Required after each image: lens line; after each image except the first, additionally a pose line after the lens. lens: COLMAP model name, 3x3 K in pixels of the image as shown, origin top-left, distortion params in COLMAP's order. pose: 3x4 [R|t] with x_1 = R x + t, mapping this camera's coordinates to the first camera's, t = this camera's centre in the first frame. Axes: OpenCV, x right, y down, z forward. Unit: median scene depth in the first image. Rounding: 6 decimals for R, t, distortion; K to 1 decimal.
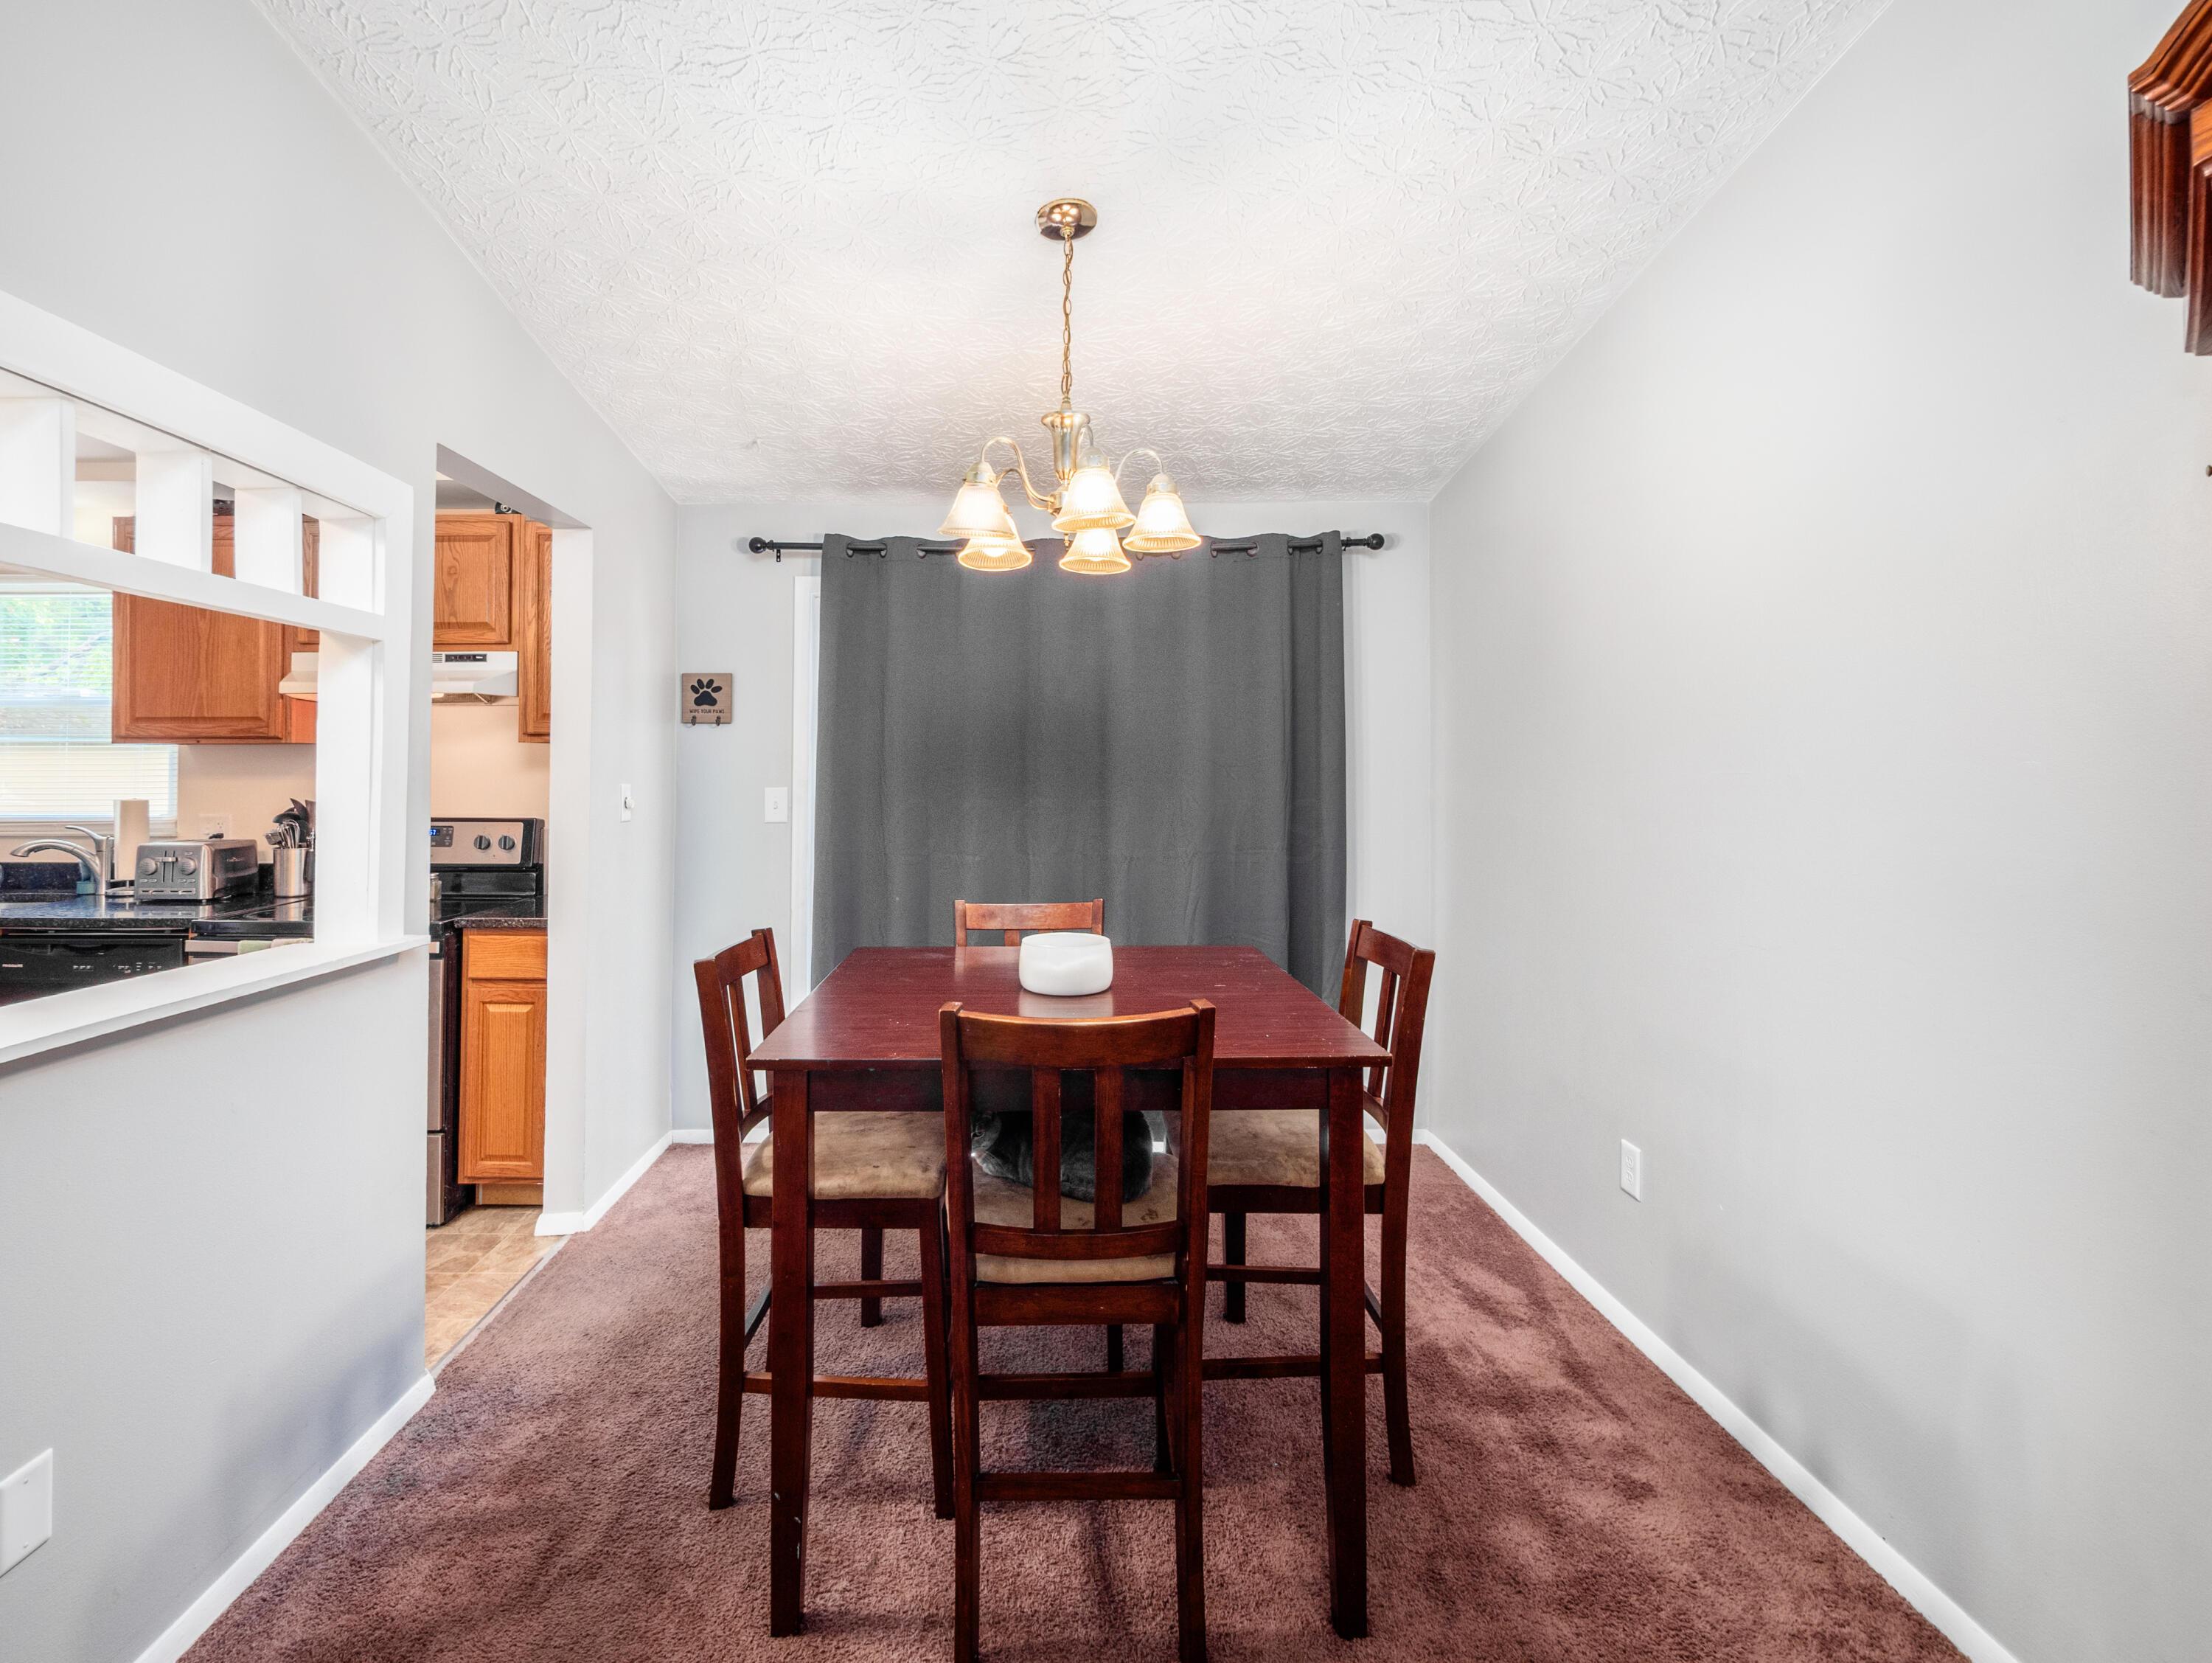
lens RADIAL K [[996.4, 0, 1028.2], [0, 996.4, 772.5], [0, 0, 1]] dist [-0.003170, -0.000338]
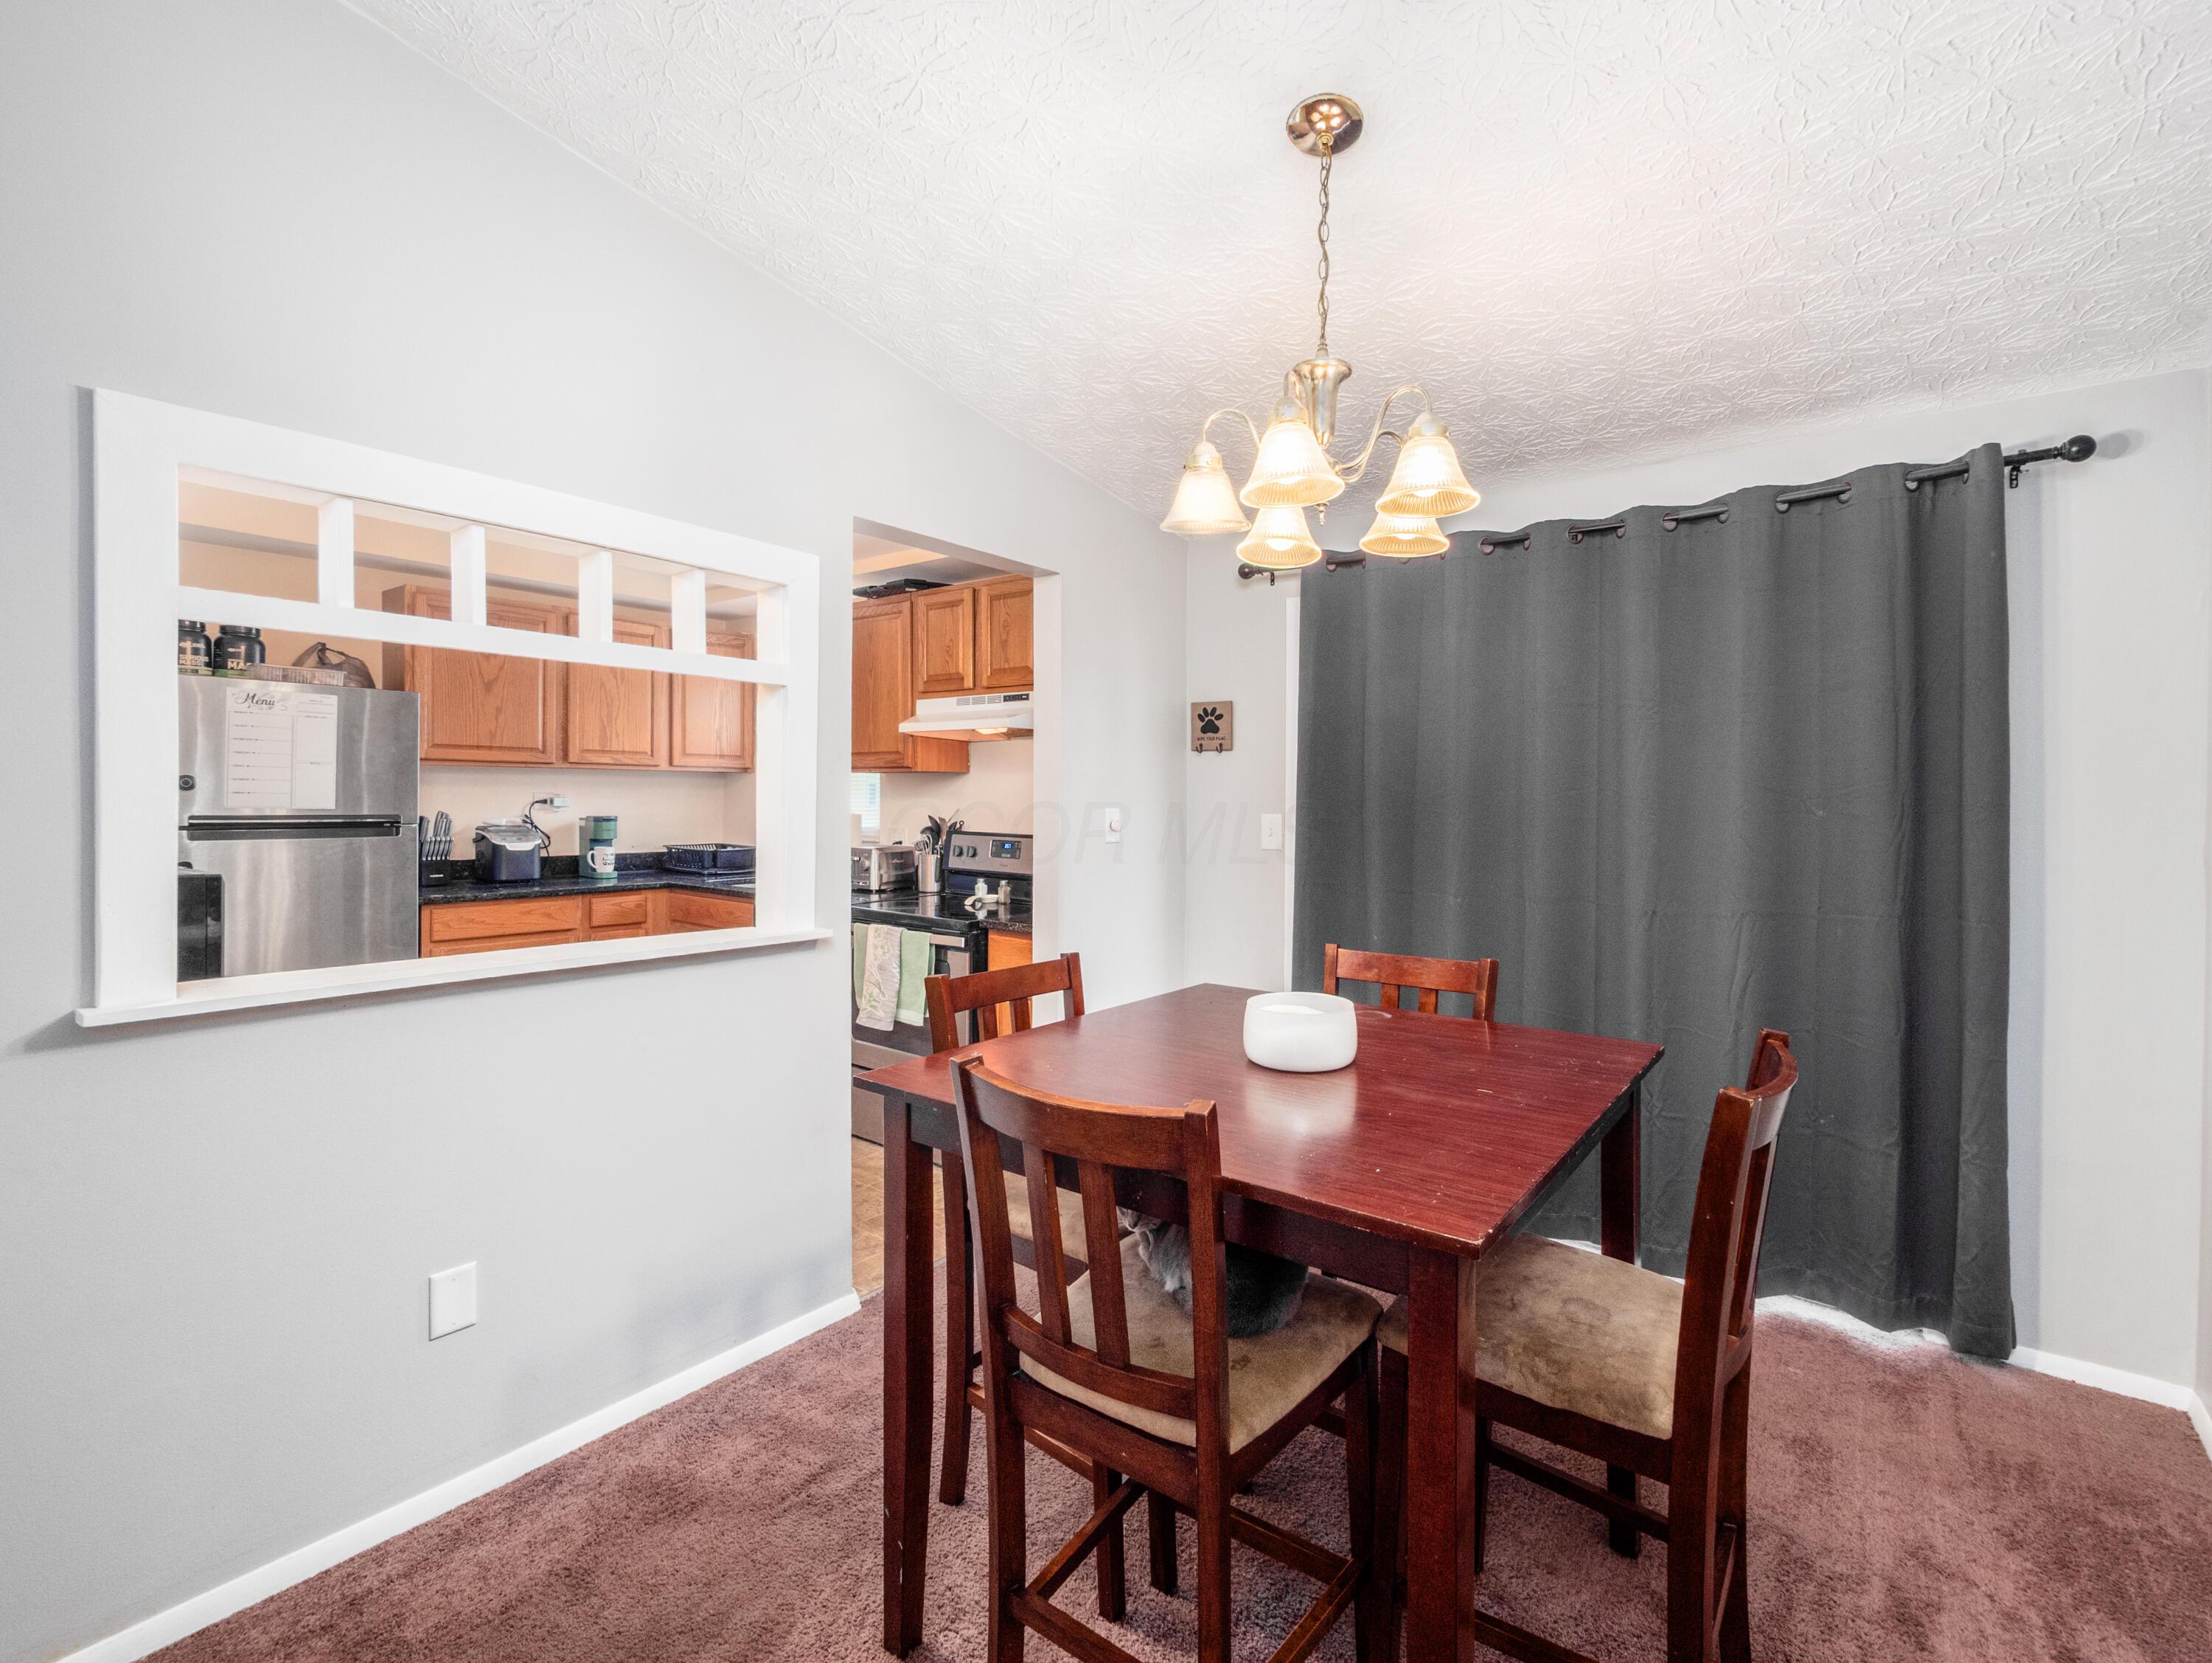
lens RADIAL K [[979.8, 0, 1194.0], [0, 979.8, 813.5], [0, 0, 1]] dist [-0.001669, 0.000590]
pose [[0.822476, 0.020022, -0.568447, 0.259539], [-0.013543, 0.999786, 0.015620, -0.000089], [0.568639, -0.005149, 0.822571, 0.170449]]
